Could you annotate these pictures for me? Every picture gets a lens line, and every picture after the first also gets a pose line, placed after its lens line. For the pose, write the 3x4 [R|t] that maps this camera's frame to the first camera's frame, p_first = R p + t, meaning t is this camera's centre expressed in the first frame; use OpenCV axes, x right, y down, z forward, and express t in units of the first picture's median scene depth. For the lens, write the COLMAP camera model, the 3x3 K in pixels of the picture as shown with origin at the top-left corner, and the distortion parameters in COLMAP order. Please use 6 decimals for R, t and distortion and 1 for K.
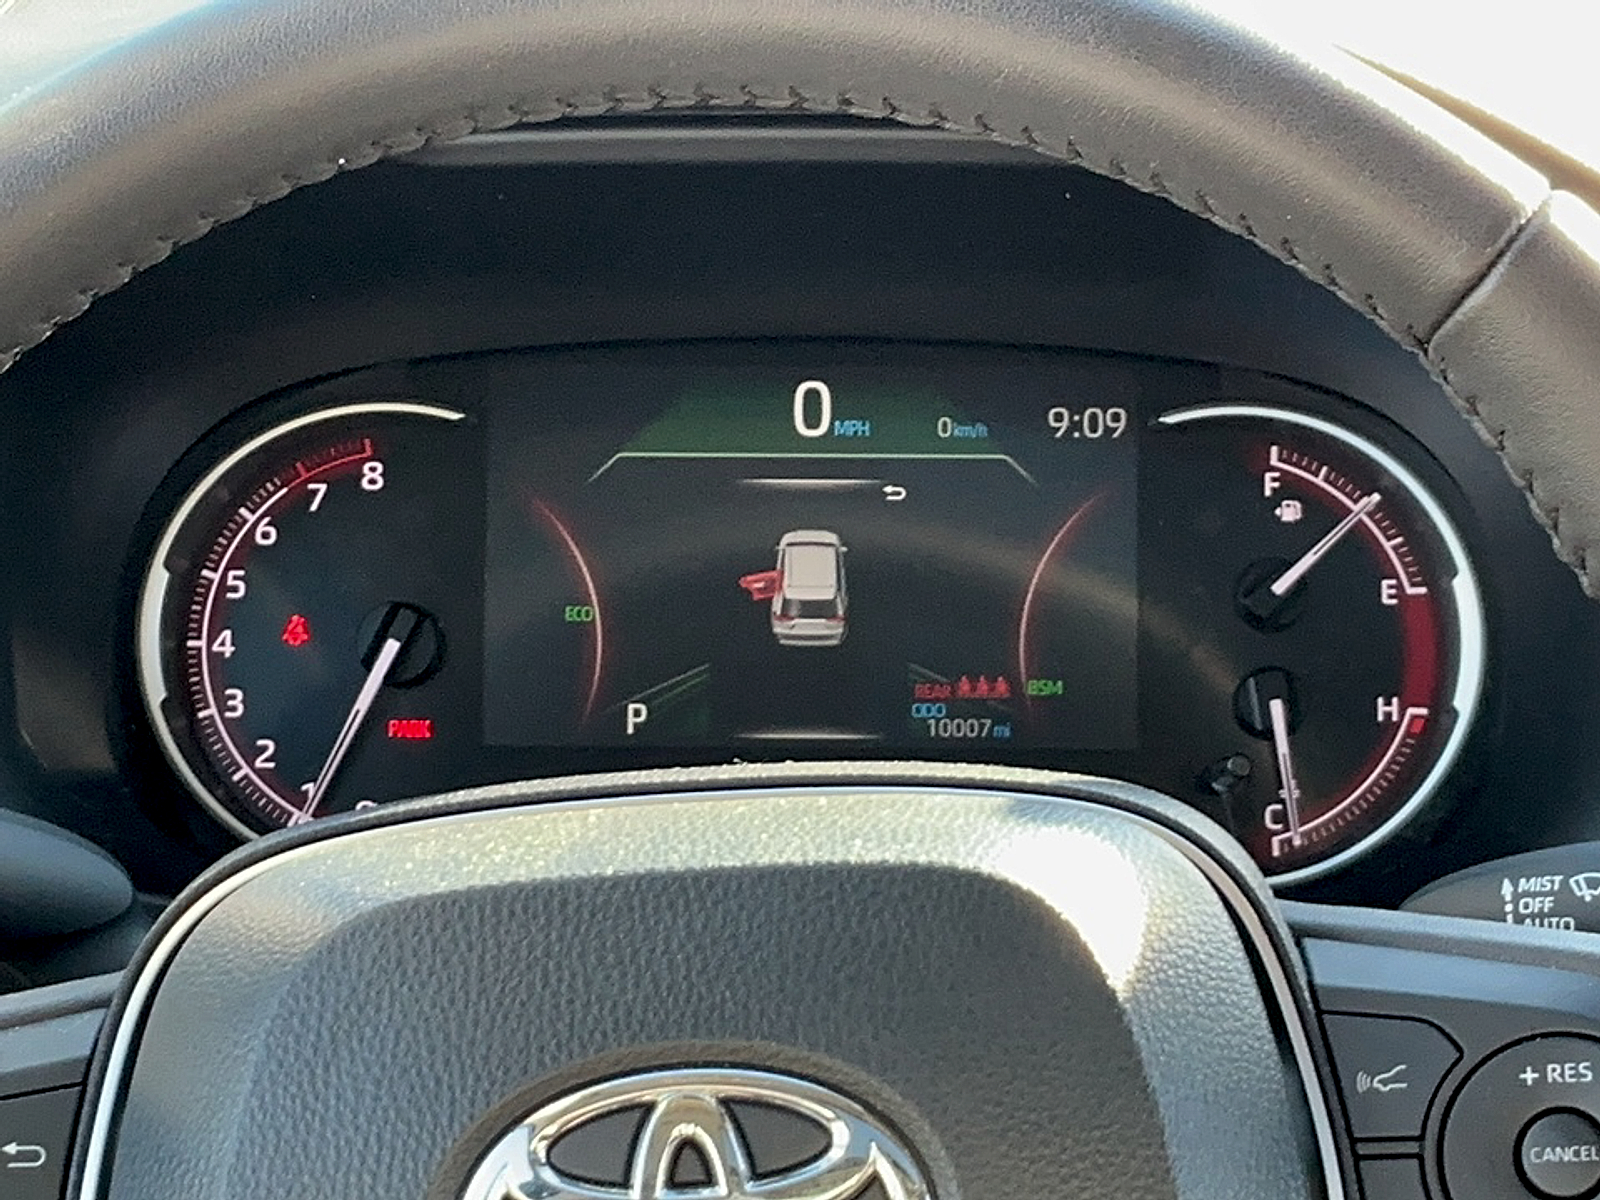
lens RADIAL K [[3882.2, 0, 800.0], [0, 3882.2, 600.0], [0, 0, 1]] dist [0.048557, 0.830384]
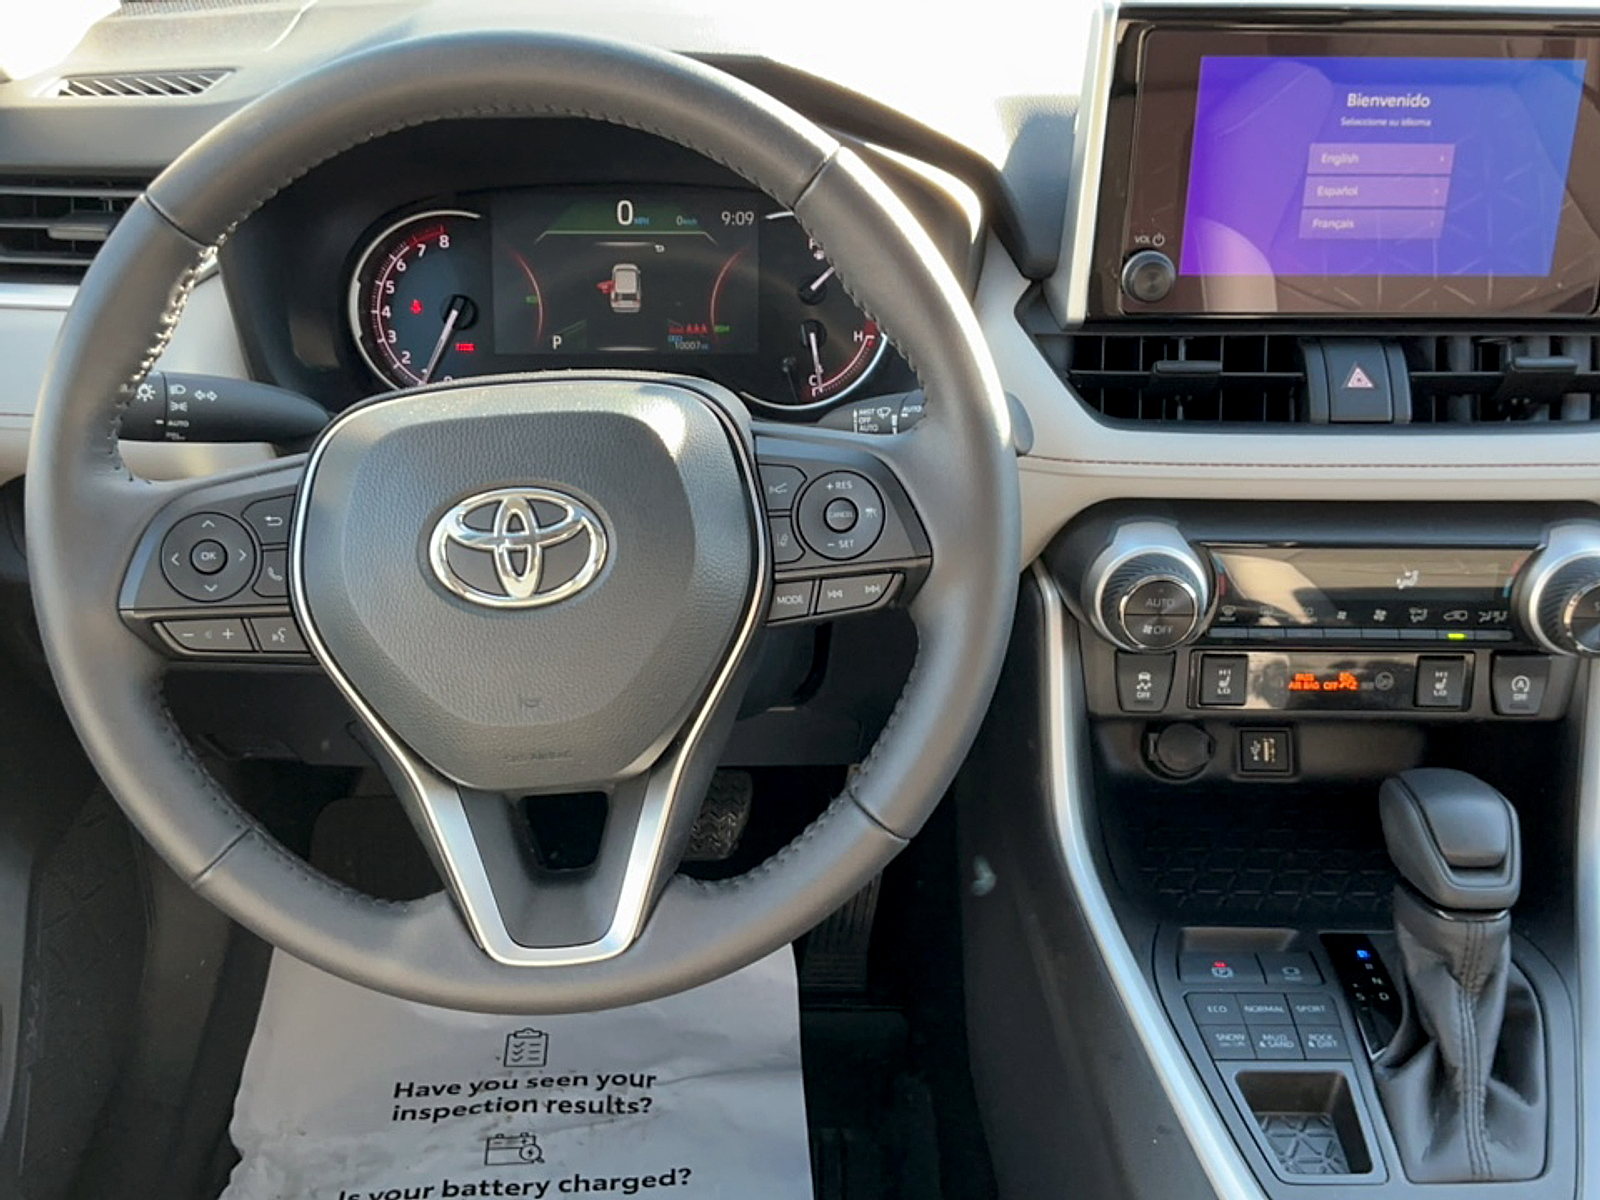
lens RADIAL K [[1722.1, 0, 800.0], [0, 1722.1, 600.0], [0, 0, 1]] dist [0.166607, -0.368655]
pose [[0.999568, -0.013928, 0.025880, 0.125806], [0.008667, 0.981108, 0.193269, -0.031537], [-0.028083, -0.192961, 0.980804, -0.187357]]
